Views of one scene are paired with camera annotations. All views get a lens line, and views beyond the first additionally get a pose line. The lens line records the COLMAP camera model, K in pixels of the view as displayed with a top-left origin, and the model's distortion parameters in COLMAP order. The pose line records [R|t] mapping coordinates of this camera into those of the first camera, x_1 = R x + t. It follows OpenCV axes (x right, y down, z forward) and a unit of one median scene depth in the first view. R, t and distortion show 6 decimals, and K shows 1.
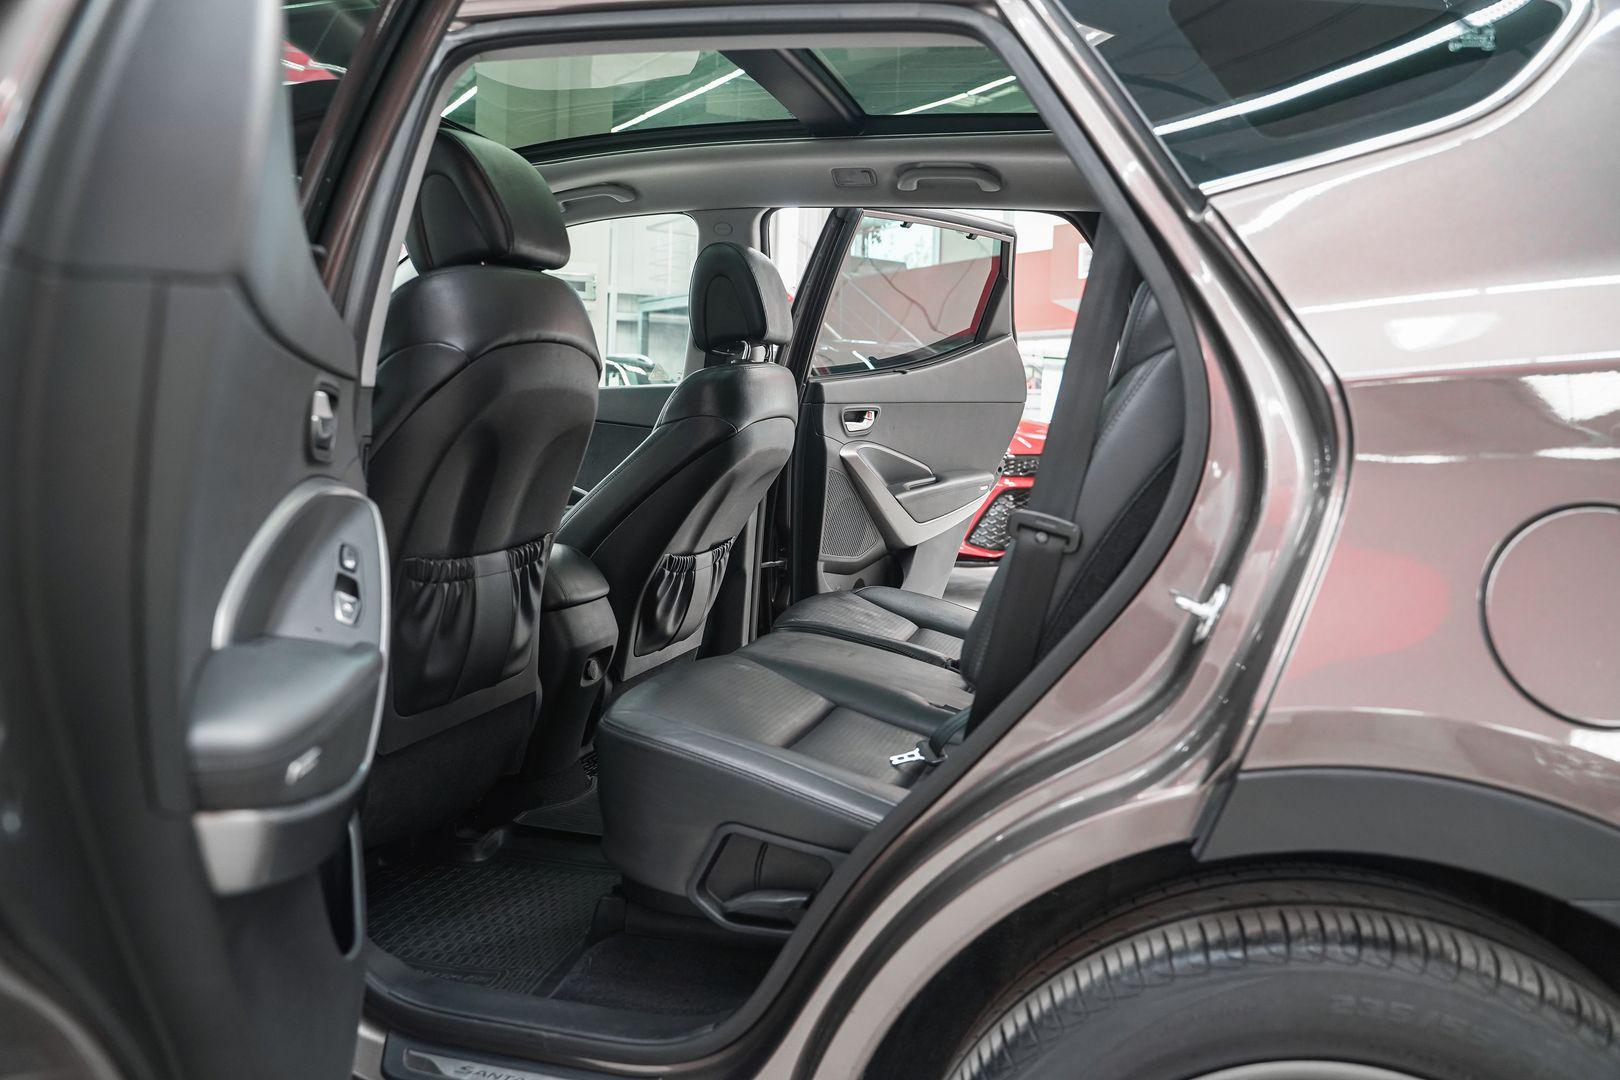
lens RADIAL K [[1301.5, 0, 810.0], [0, 1301.5, 540.0], [0, 0, 1]] dist [-0.126127, 0.099264]
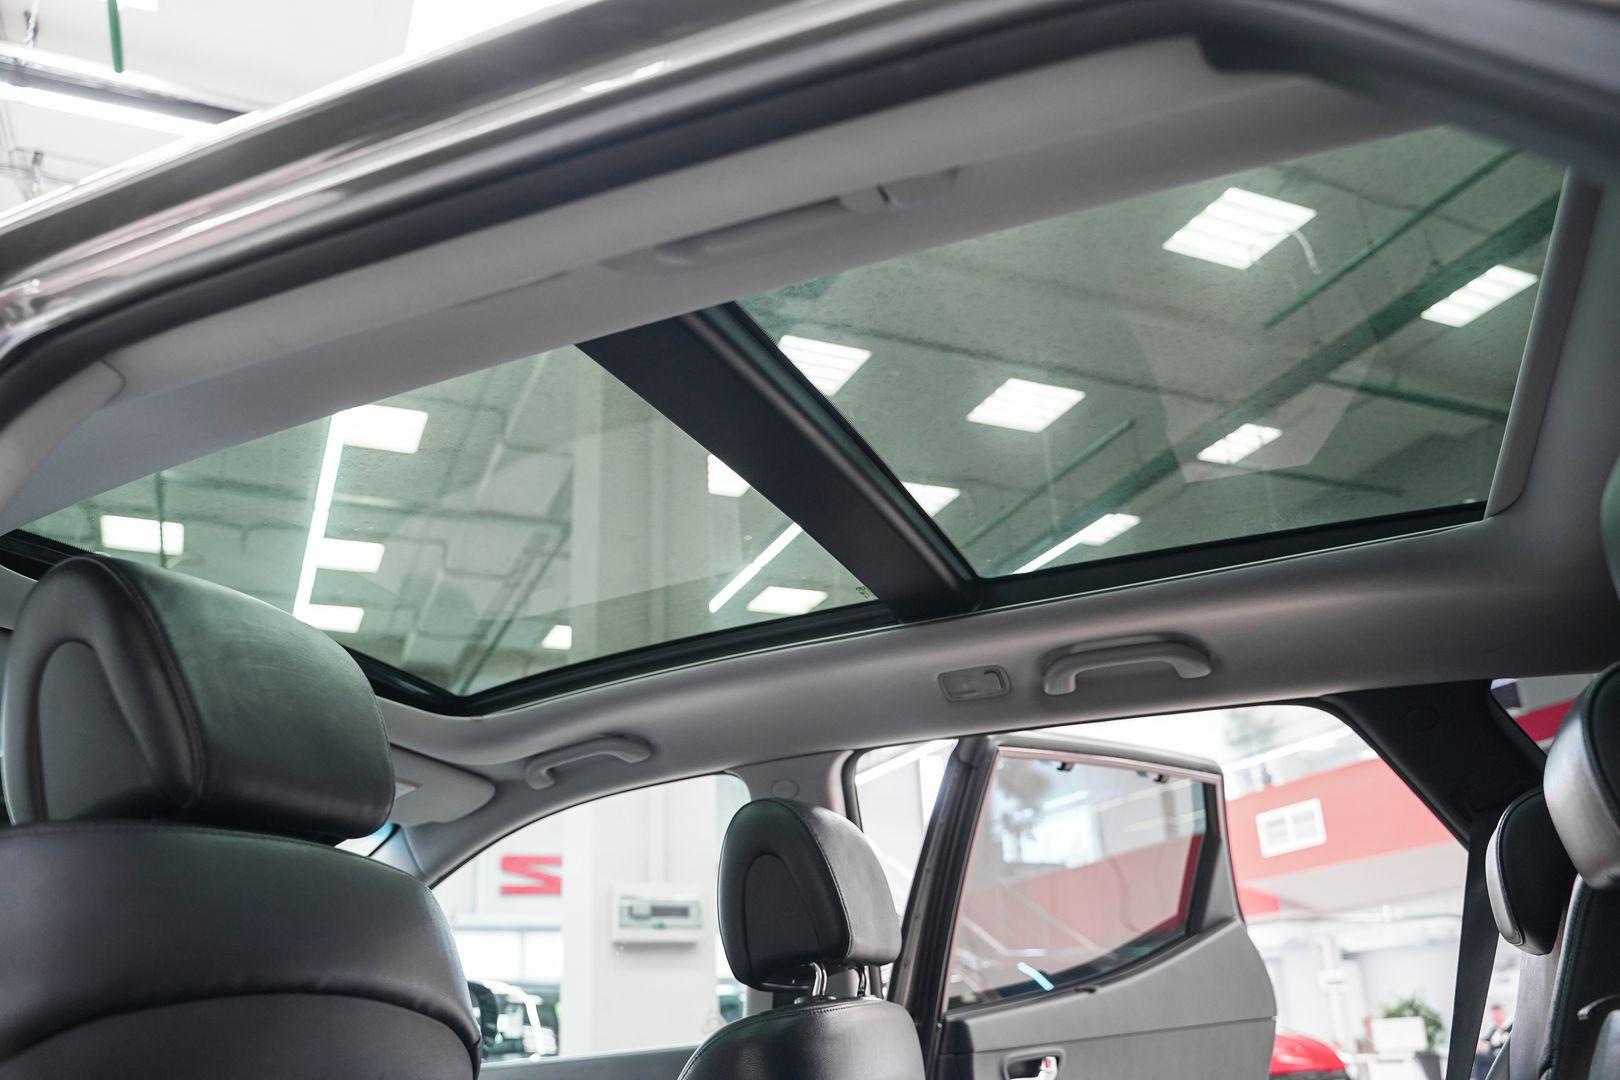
lens RADIAL K [[1301.5, 0, 810.0], [0, 1301.5, 540.0], [0, 0, 1]] dist [-0.126127, 0.099264]
pose [[0.989251, -0.111813, -0.094237, 0.020082], [0.056765, 0.887550, -0.457202, -0.051385], [0.134761, 0.446938, 0.884356, 0.355493]]
